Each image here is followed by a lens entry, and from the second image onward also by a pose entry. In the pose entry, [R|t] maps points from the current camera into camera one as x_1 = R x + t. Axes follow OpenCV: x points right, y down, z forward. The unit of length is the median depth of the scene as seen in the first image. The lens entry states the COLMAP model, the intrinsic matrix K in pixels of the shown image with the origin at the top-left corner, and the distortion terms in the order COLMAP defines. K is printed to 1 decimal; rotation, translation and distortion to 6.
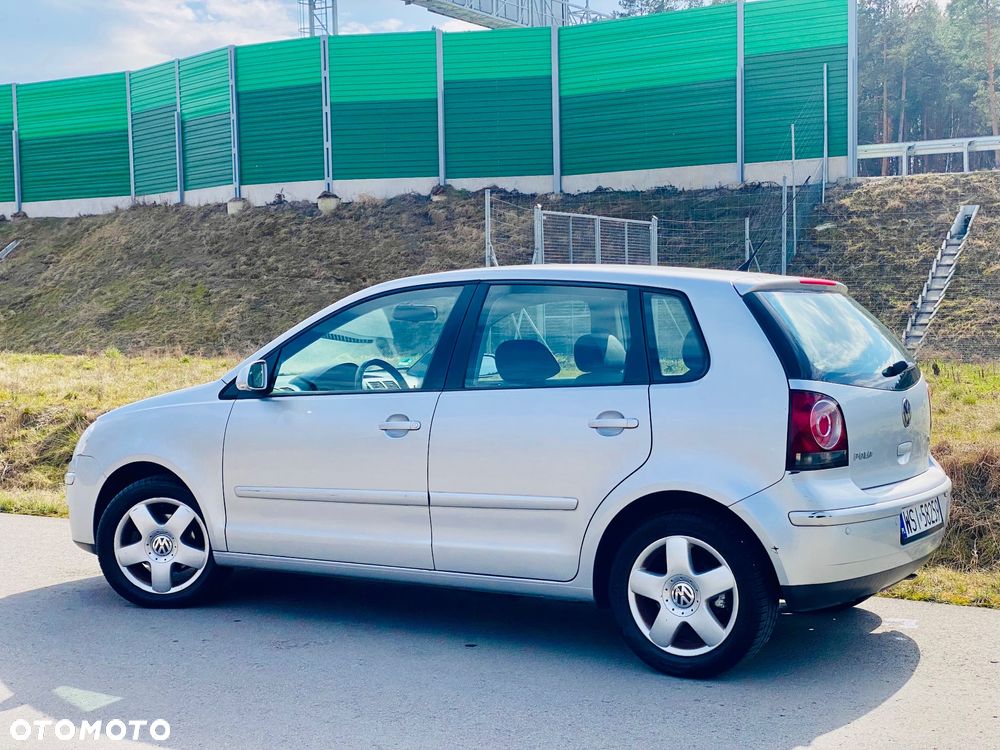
lens RADIAL K [[1494.3, 0, 523.7], [0, 1494.3, 374.1], [0, 0, 1]] dist [0.125192, 0.000000]
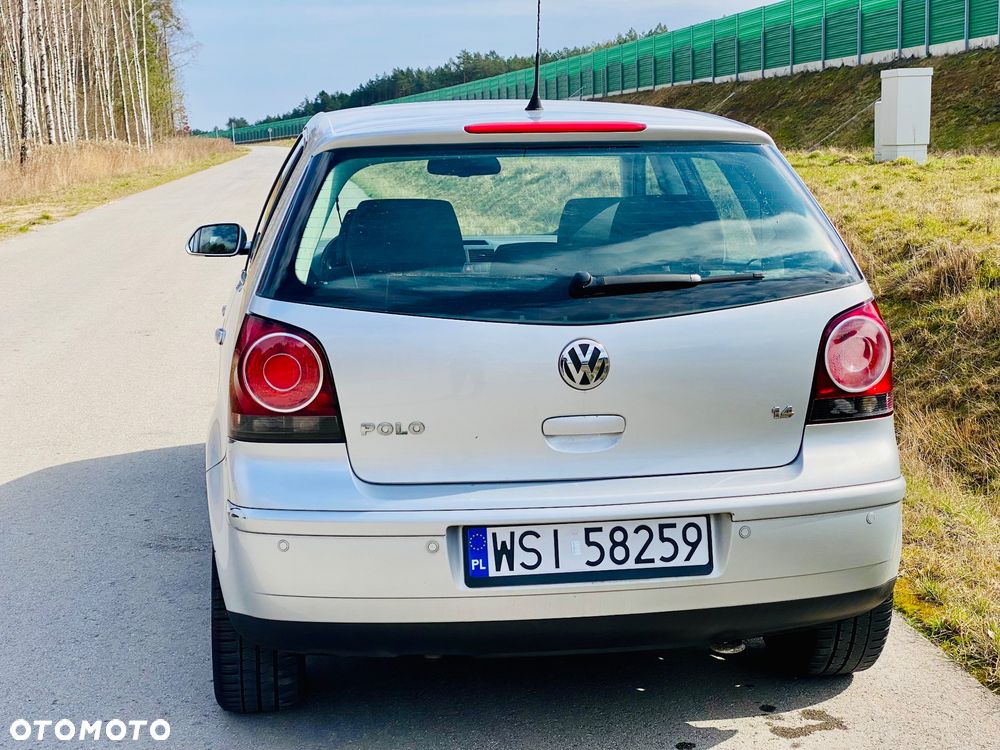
lens RADIAL K [[1494.3, 0, 496.6], [0, 1494.3, 379.9], [0, 0, 1]] dist [0.125192, 0.000000]
pose [[0.619790, 0.117143, -0.775975, 0.579517], [-0.014180, 0.990307, 0.138173, -0.039334], [0.784639, -0.074635, 0.615443, 0.540993]]
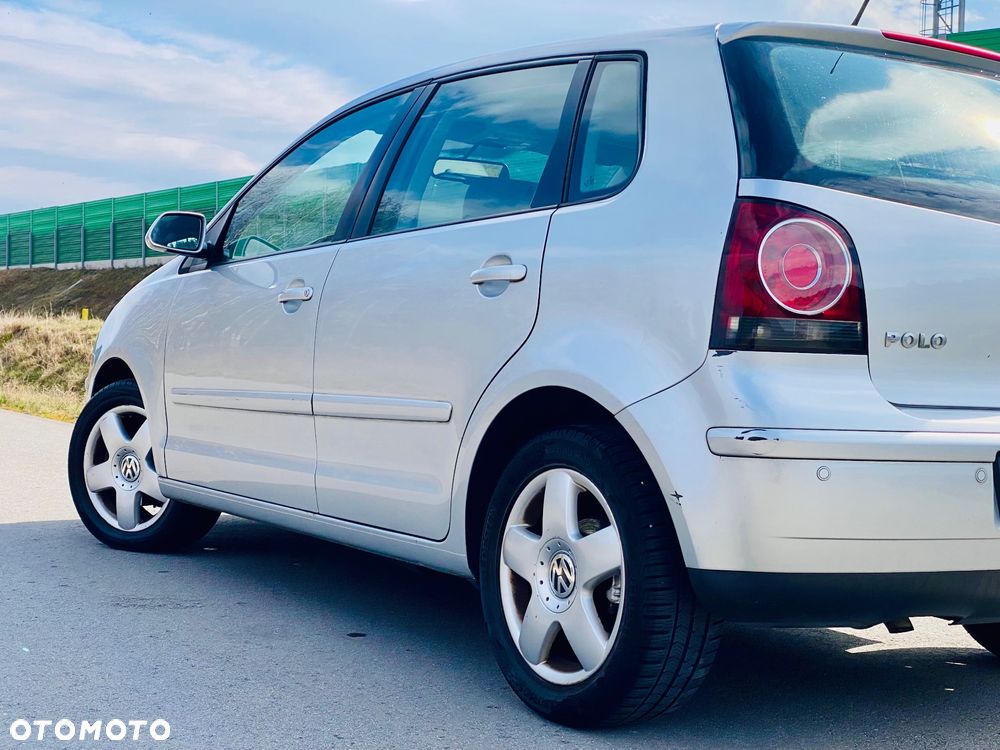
lens RADIAL K [[1494.3, 0, 506.5], [0, 1494.3, 388.1], [0, 0, 1]] dist [0.125192, 0.000000]
pose [[0.899355, 0.049703, -0.434385, 0.263052], [-0.058025, 0.998298, -0.005909, 0.066181], [0.433352, 0.030519, 0.900708, 0.390293]]
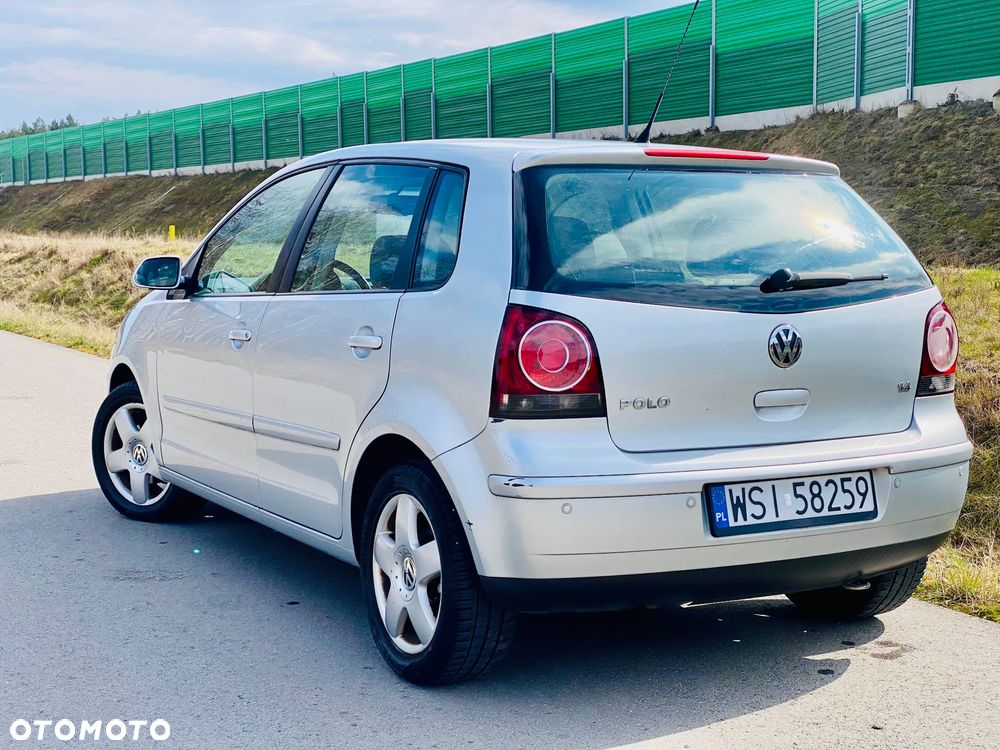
lens RADIAL K [[1494.3, 0, 501.7], [0, 1494.3, 386.9], [0, 0, 1]] dist [0.125192, 0.000000]
pose [[0.869192, 0.058030, -0.491057, 0.411009], [-0.026140, 0.997094, 0.071563, -0.000647], [0.493783, -0.049366, 0.868183, 0.301030]]
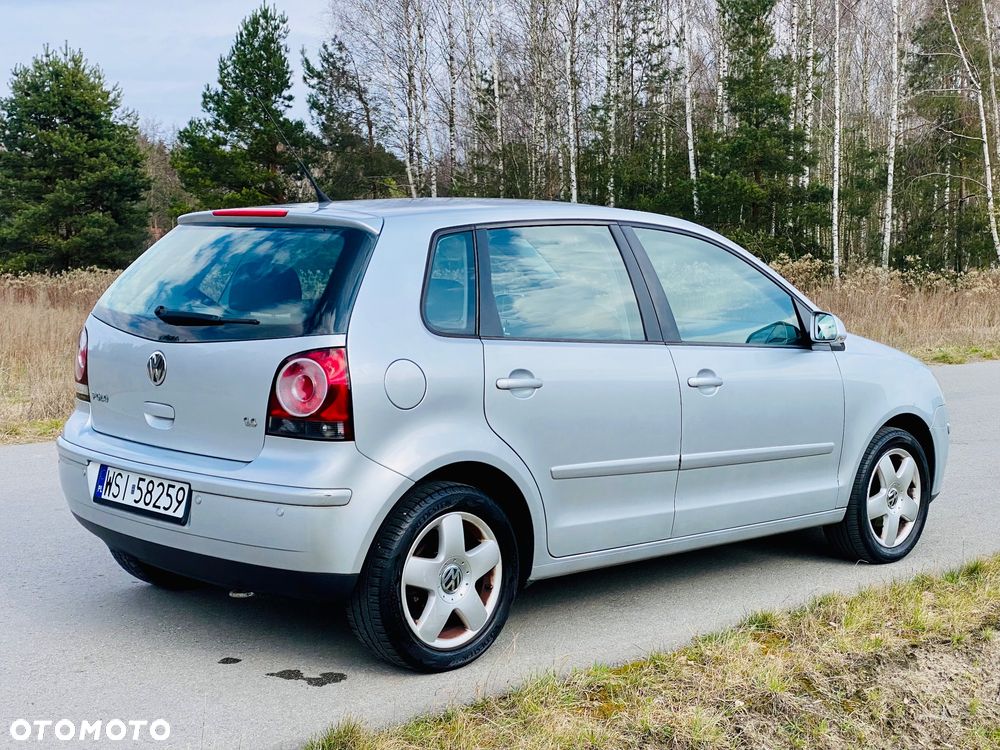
lens RADIAL K [[1494.3, 0, 505.1], [0, 1494.3, 373.9], [0, 0, 1]] dist [0.125192, 0.000000]
pose [[-0.264370, 0.077682, -0.961288, 0.870955], [-0.057810, 0.993682, 0.096199, -0.054080], [0.962687, 0.081004, -0.258209, 1.211028]]
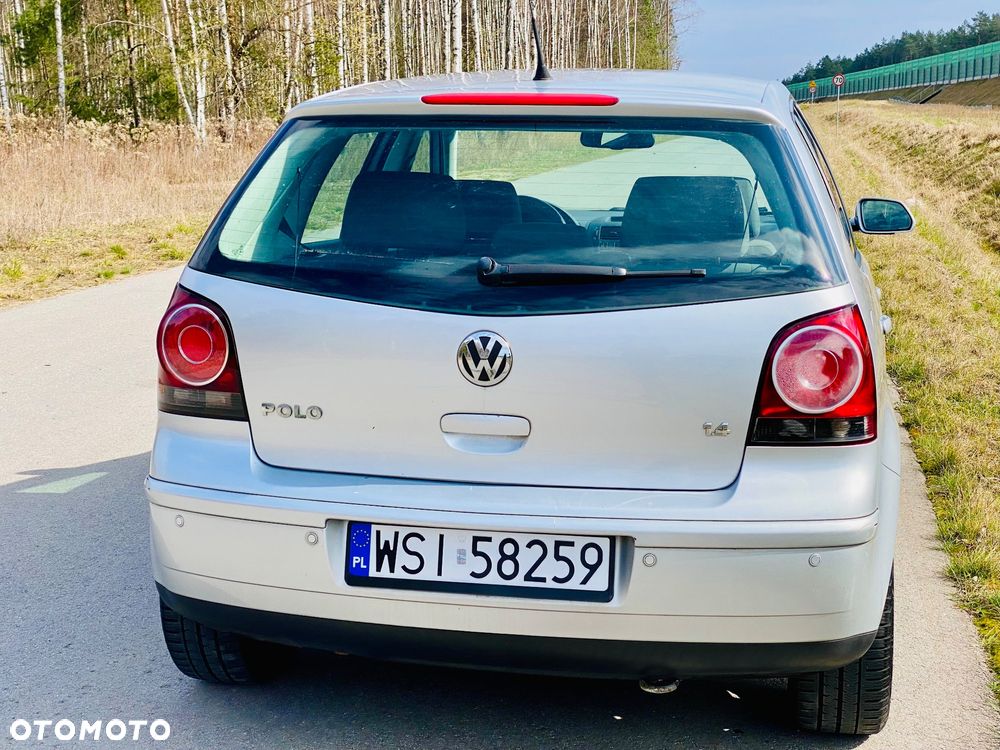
lens RADIAL K [[1494.3, 0, 496.9], [0, 1494.3, 369.6], [0, 0, 1]] dist [0.125192, 0.000000]
pose [[0.333482, 0.165468, -0.928122, 0.635705], [-0.038840, 0.986052, 0.161841, -0.046836], [0.941956, -0.017923, 0.335257, 0.716462]]
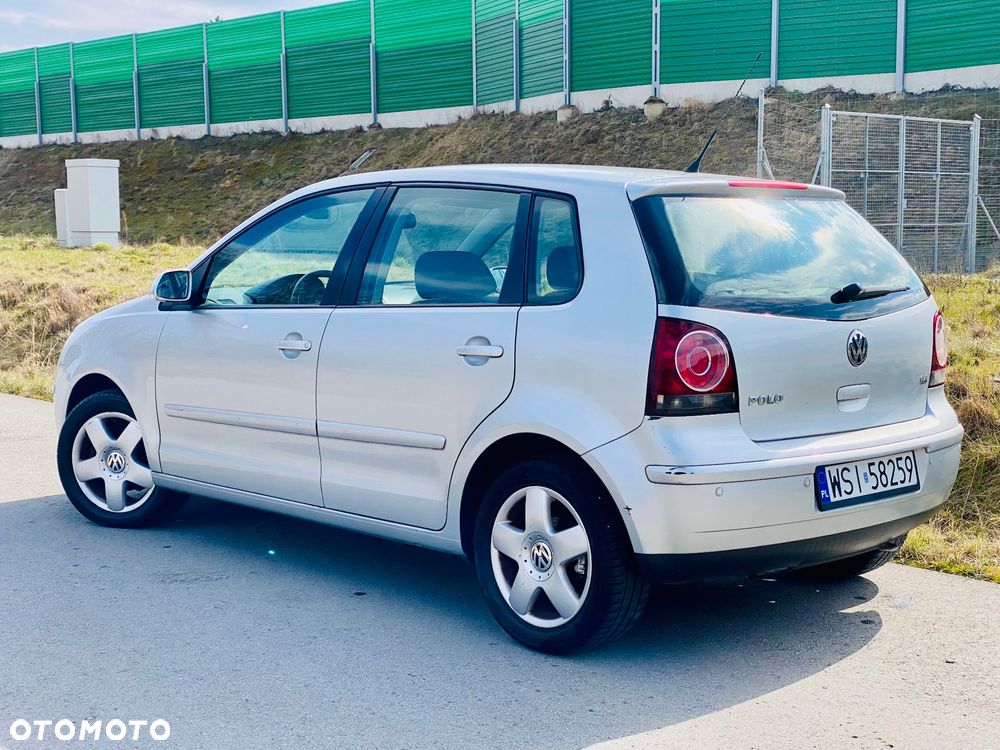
lens RADIAL K [[1494.3, 0, 509.9], [0, 1494.3, 378.7], [0, 0, 1]] dist [0.125192, 0.000000]
pose [[0.964984, 0.035706, -0.259868, 0.245491], [-0.019246, 0.997660, 0.065613, -0.006108], [0.261603, -0.058314, 0.963412, 0.150402]]
